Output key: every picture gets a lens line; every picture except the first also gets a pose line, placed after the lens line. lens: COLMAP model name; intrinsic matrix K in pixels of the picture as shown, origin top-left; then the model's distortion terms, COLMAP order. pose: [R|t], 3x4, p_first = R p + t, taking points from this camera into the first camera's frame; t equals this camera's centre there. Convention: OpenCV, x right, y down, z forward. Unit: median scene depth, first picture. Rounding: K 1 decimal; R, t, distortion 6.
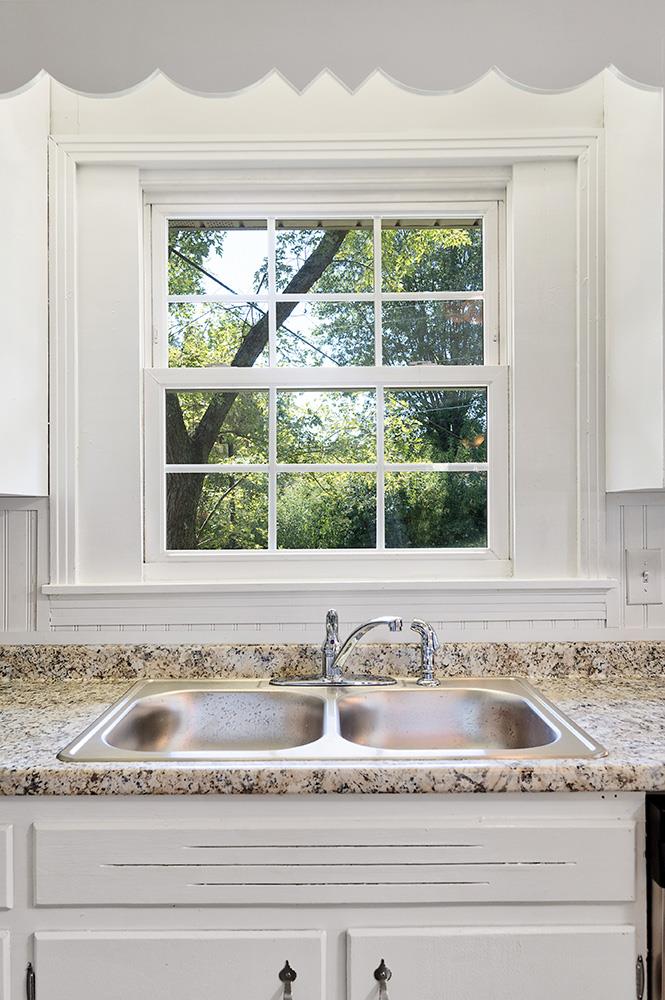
lens RADIAL K [[787.7, 0, 341.0], [0, 787.7, 513.3], [0, 0, 1]] dist [0.000221, 0.001265]
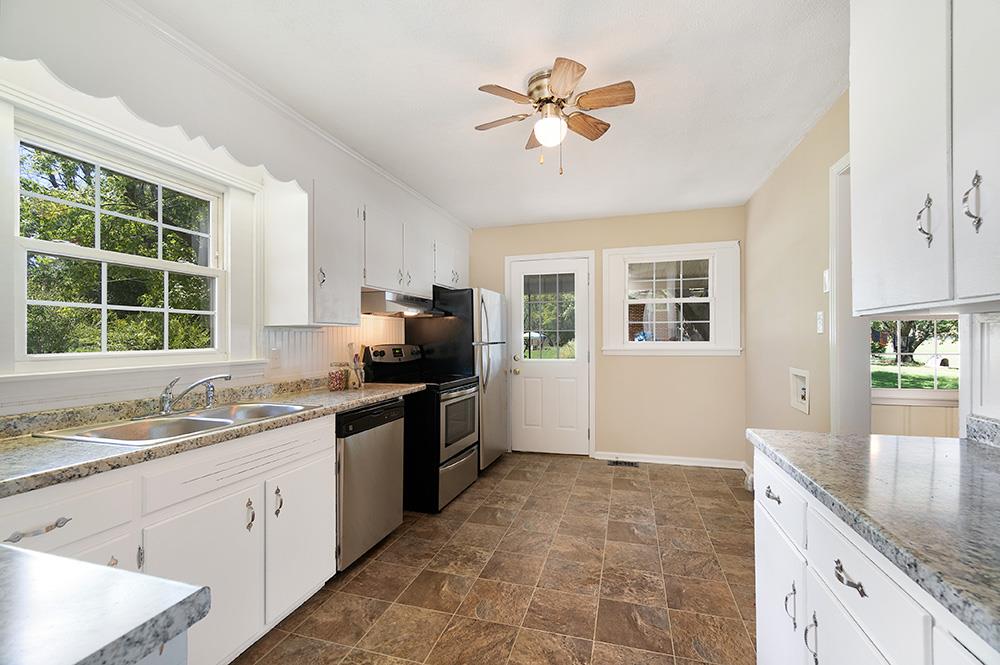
lens RADIAL K [[435.1, 0, 497.4], [0, 435.1, 337.2], [0, 0, 1]] dist [-0.002296, 0.000109]
pose [[0.290310, 0.007714, 0.956902, -0.804996], [0.010012, 0.999888, -0.011098, 0.034431], [-0.956880, 0.012802, 0.290200, -0.147774]]
